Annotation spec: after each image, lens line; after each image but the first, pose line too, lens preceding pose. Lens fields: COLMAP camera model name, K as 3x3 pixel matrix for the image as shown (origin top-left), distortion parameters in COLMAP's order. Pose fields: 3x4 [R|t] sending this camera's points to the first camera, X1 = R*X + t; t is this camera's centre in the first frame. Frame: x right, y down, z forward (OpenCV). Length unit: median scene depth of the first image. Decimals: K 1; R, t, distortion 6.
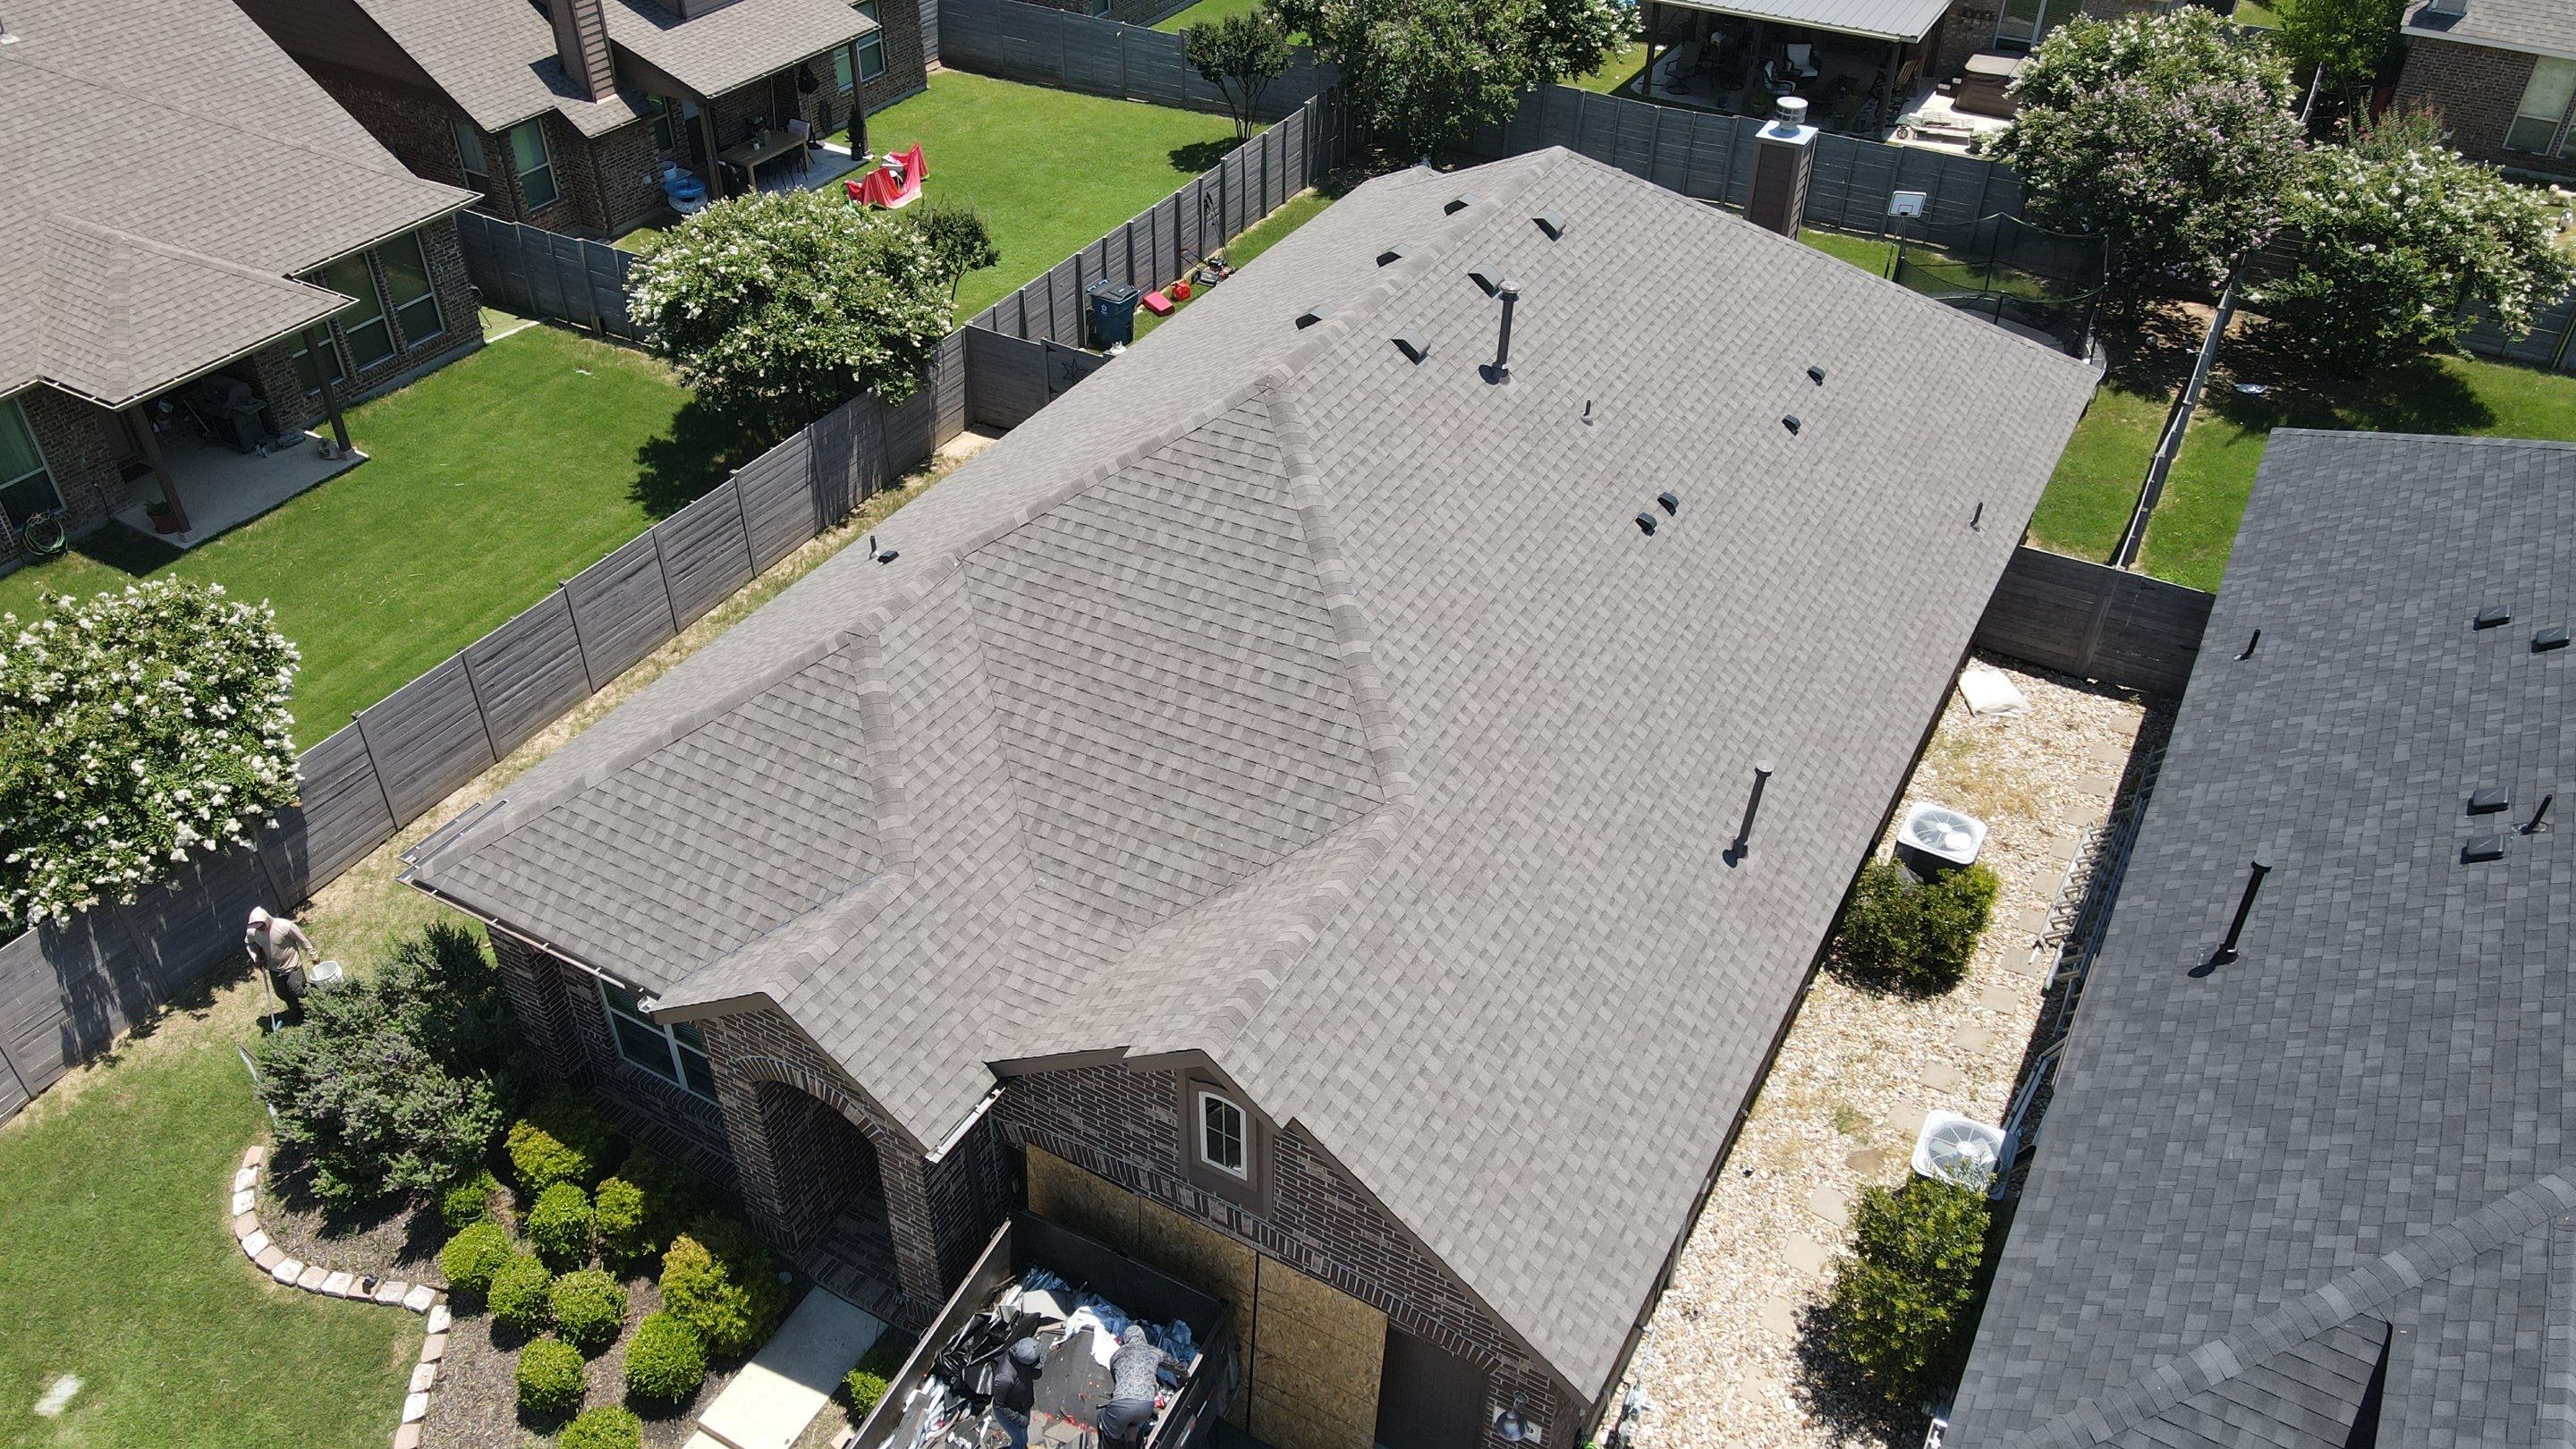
lens RADIAL K [[1885.0, 0, 1287.9], [0, 1885.0, 730.5], [0, 0, 1]] dist [0.026498, -0.004684]
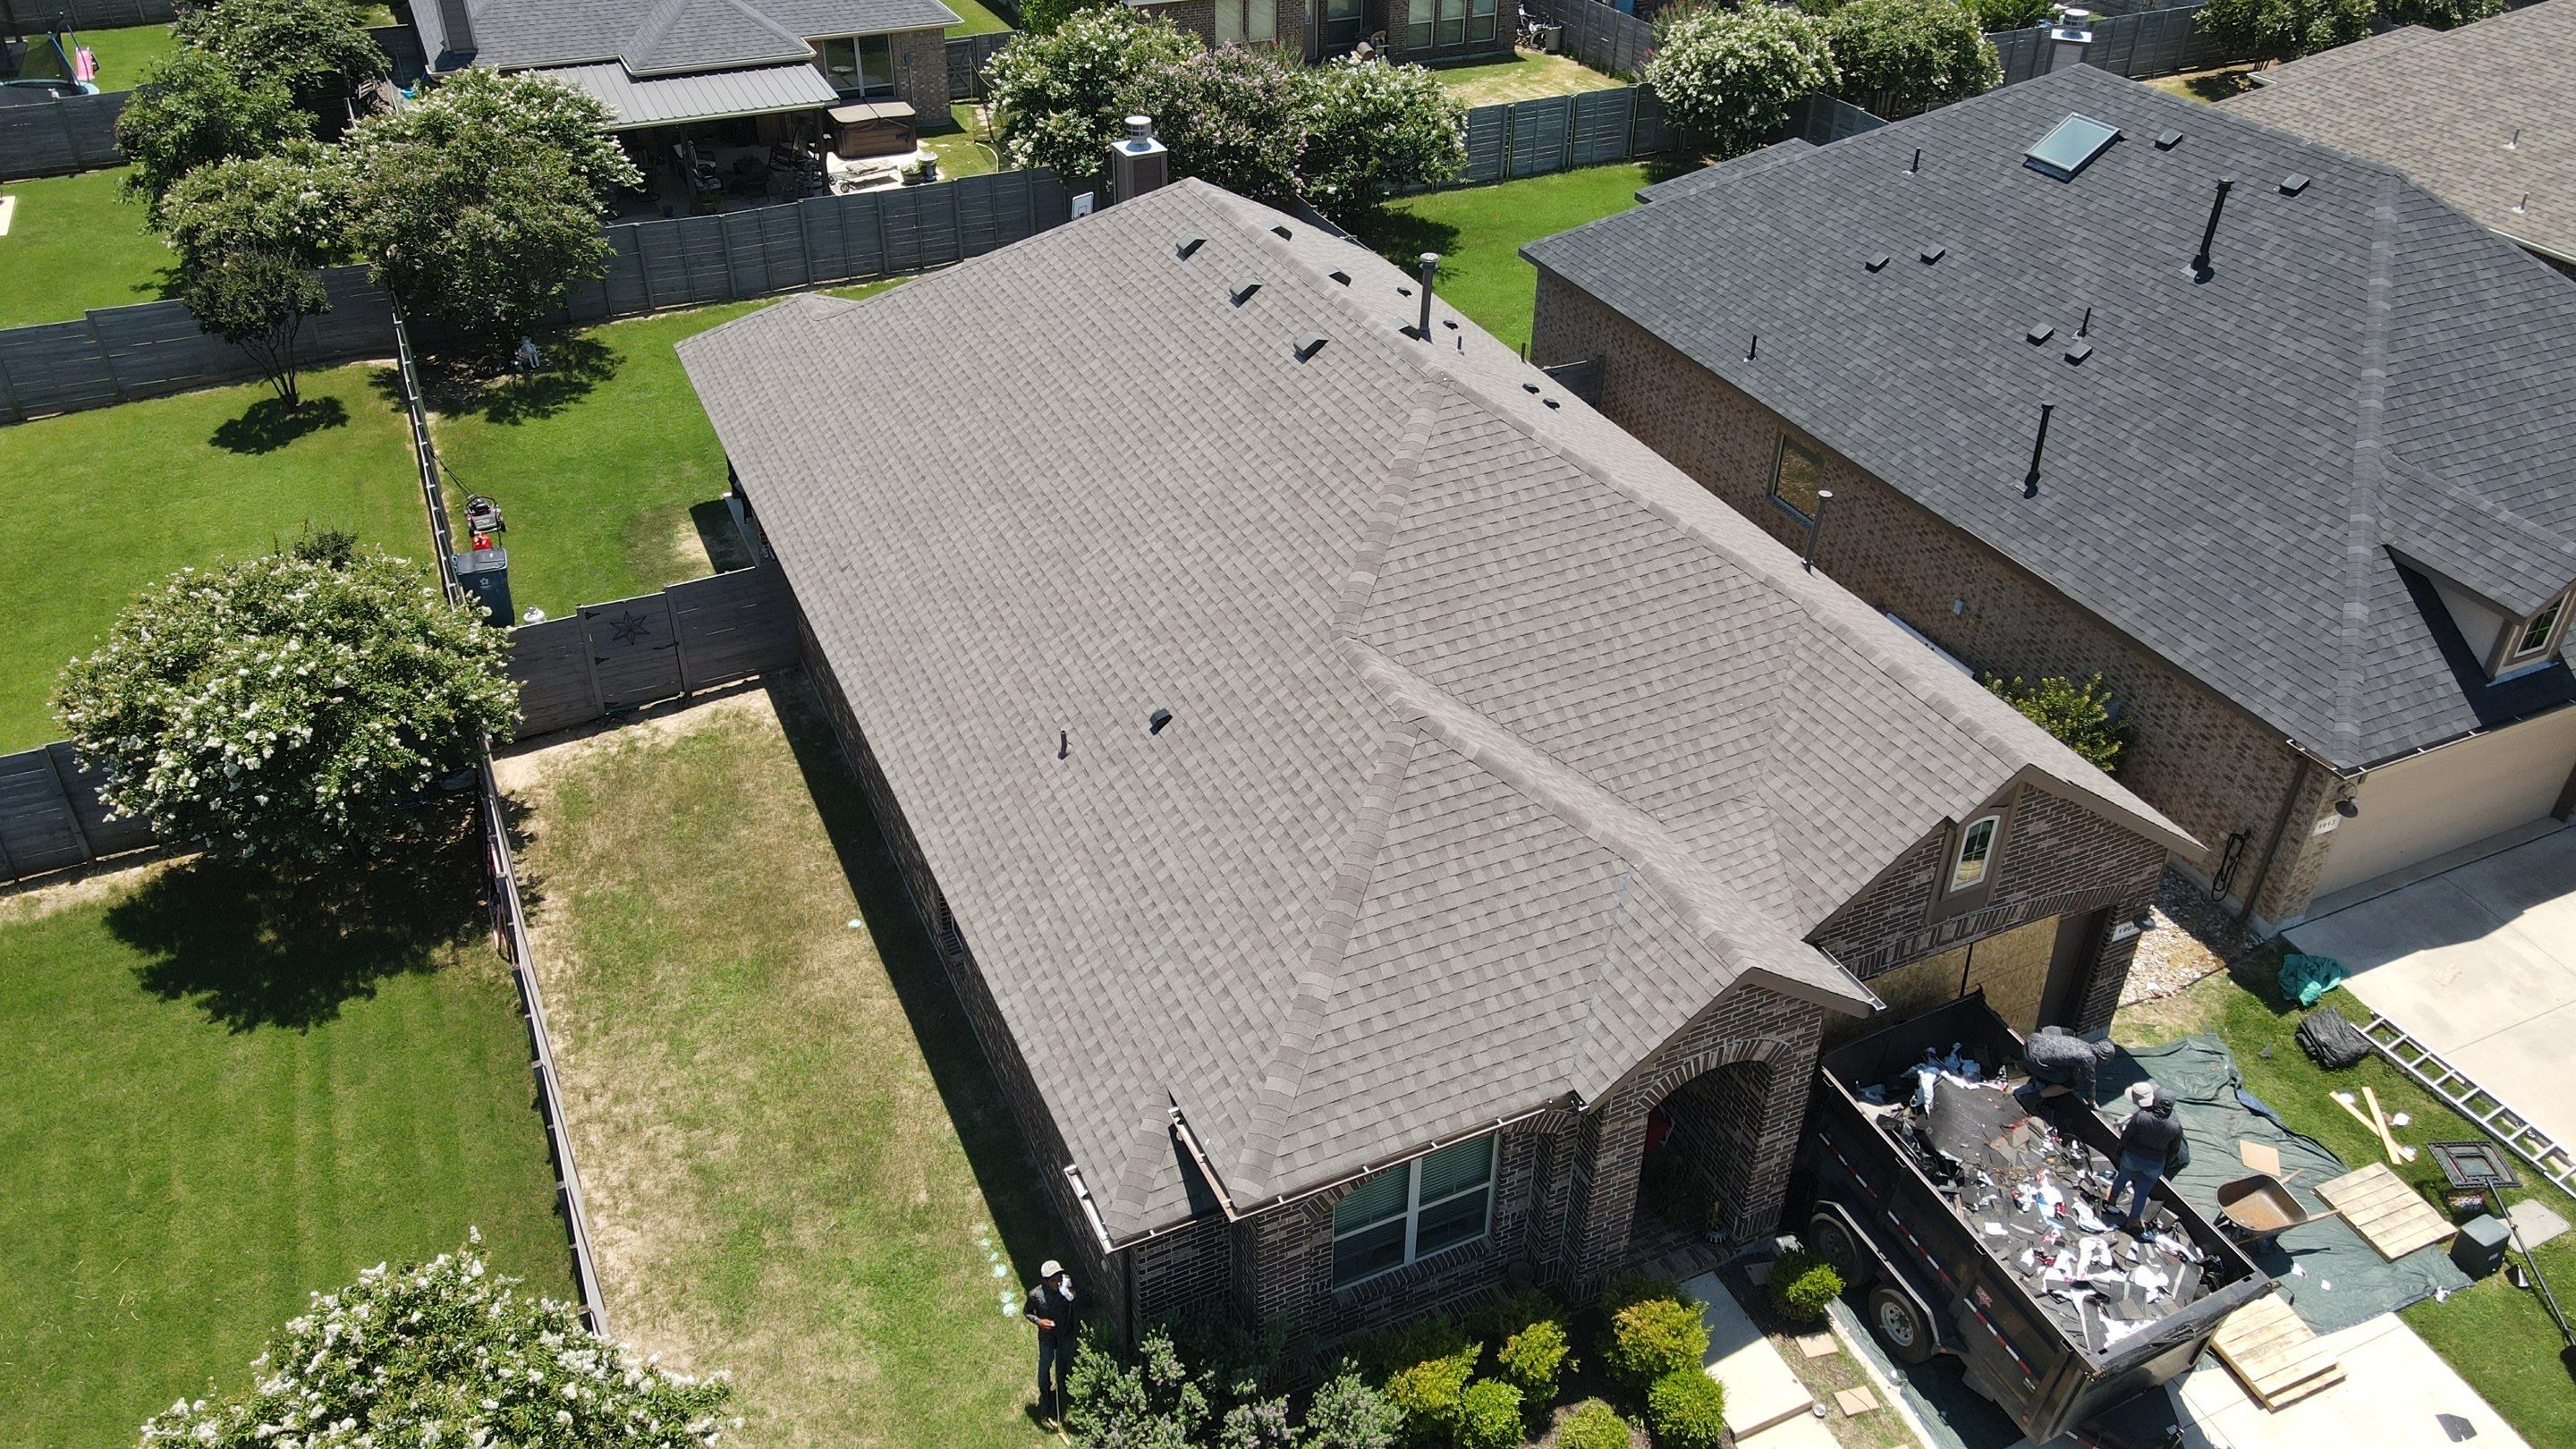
lens RADIAL K [[1885.0, 0, 1287.7], [0, 1885.0, 724.5], [0, 0, 1]] dist [0.026498, -0.004684]
pose [[0.582713, -0.459553, 0.670267, -0.899746], [0.493158, 0.855505, 0.157818, -0.229681], [-0.645942, 0.238585, 0.725146, 0.301126]]
